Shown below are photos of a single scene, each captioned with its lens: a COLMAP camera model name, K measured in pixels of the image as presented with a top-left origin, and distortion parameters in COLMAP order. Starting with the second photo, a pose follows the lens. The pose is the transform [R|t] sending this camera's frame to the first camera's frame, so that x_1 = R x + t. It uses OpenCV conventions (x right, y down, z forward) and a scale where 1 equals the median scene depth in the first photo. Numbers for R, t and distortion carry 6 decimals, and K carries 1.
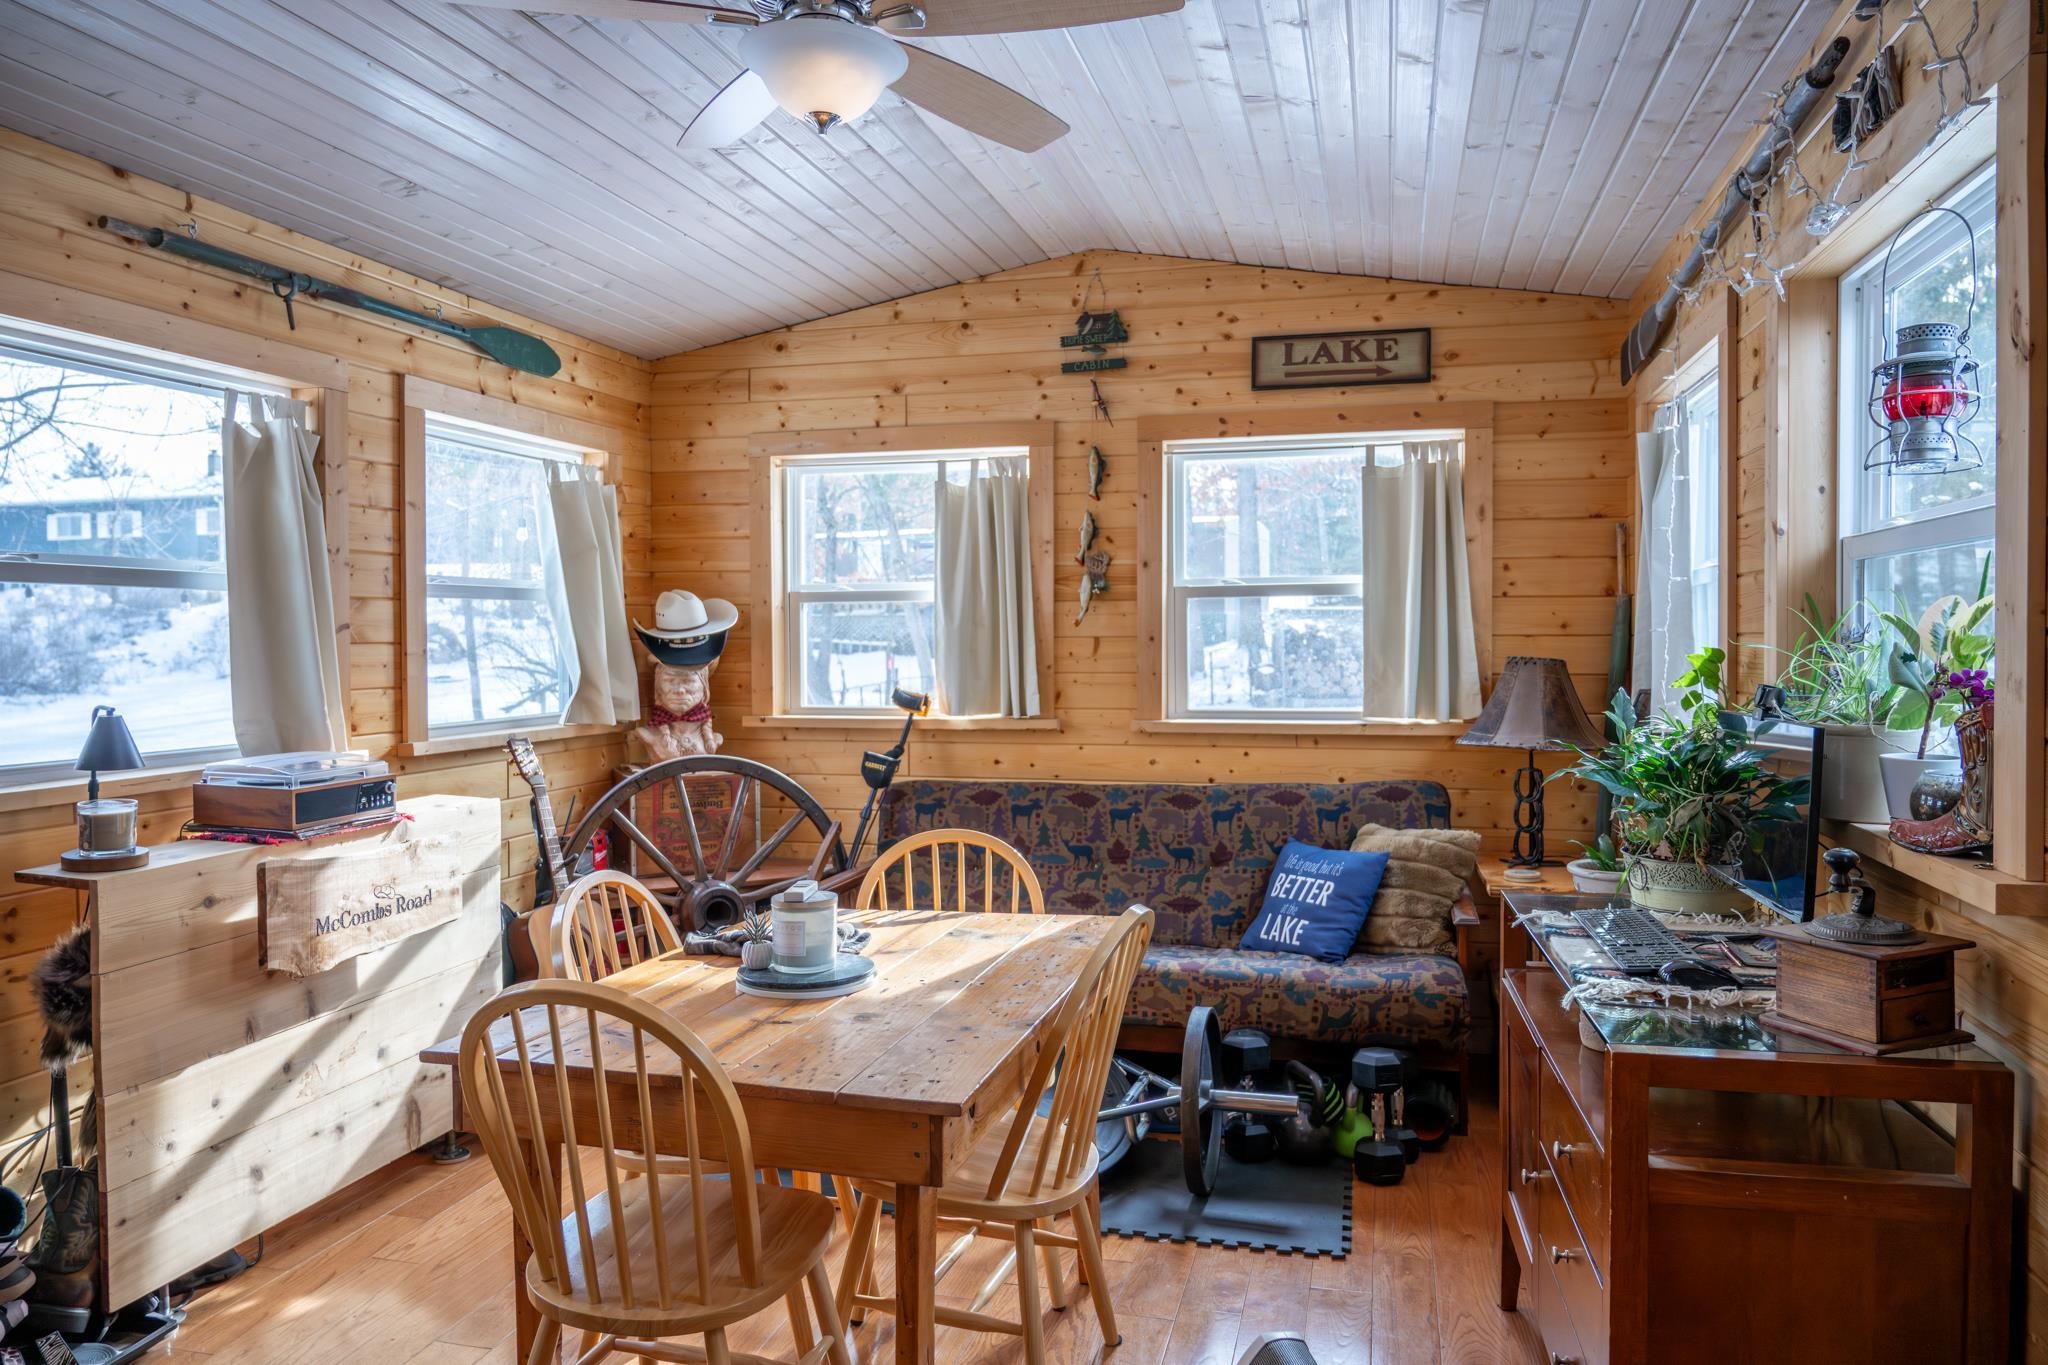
lens RADIAL K [[1396.0, 0, 1023.6], [0, 1396.0, 682.3], [0, 0, 1]] dist [-0.001568, -0.001416]
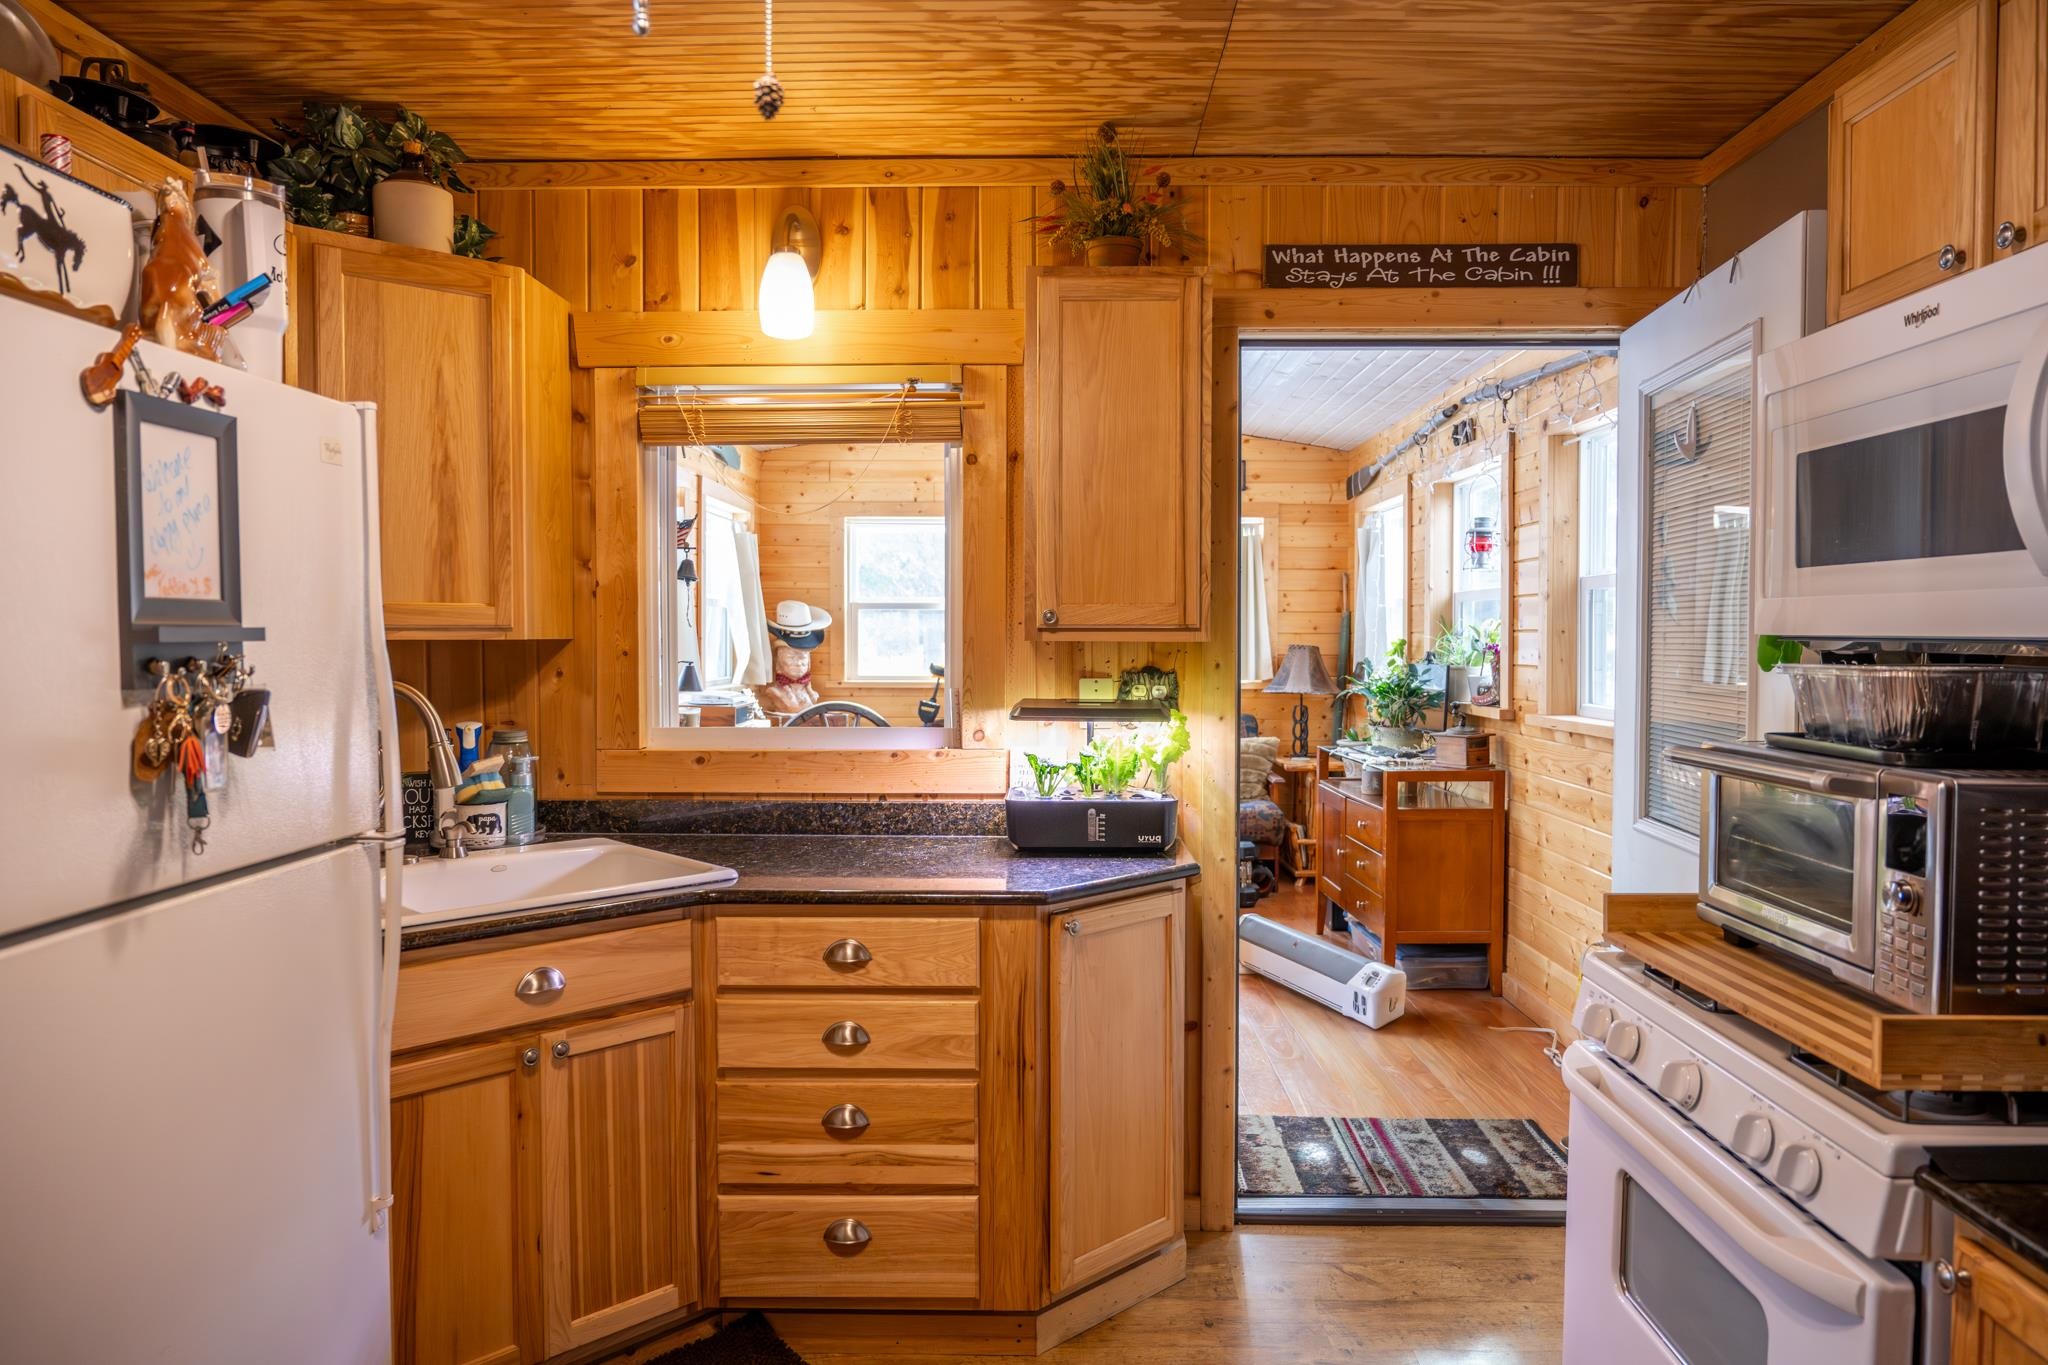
lens RADIAL K [[1396.0, 0, 1025.7], [0, 1396.0, 682.8], [0, 0, 1]] dist [-0.001568, -0.001416]
pose [[0.972133, -0.000248, 0.234431, -0.450750], [0.000055, 1.000000, 0.000828, 0.032332], [-0.234431, -0.000792, 0.972132, -0.754672]]
